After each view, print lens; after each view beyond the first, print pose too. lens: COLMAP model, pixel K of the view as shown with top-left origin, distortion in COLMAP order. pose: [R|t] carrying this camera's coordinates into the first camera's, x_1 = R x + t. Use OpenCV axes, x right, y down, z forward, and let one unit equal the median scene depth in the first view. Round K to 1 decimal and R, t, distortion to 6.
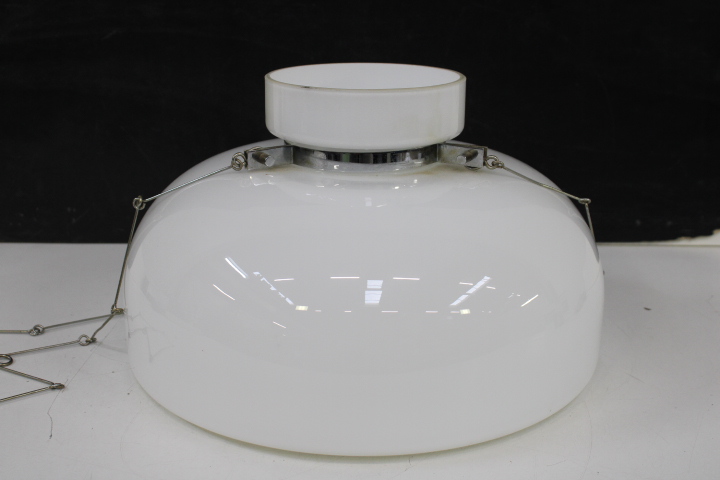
lens RADIAL K [[945.9, 0, 356.7], [0, 945.9, 244.9], [0, 0, 1]] dist [-0.042388, 0.000000]
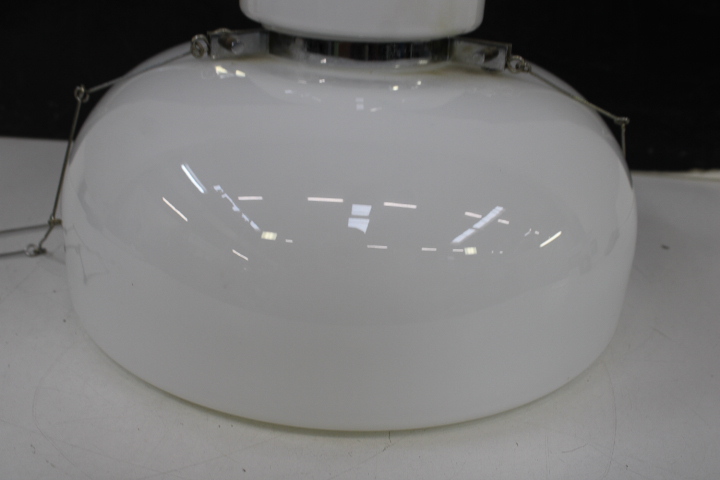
lens RADIAL K [[738.0, 0, 363.8], [0, 738.0, 237.9], [0, 0, 1]] dist [-0.042503, 0.000000]
pose [[0.998445, 0.055403, -0.006094, 0.026476], [-0.054326, 0.991775, 0.115892, -0.006873], [0.012464, -0.115380, 0.993243, 0.361893]]
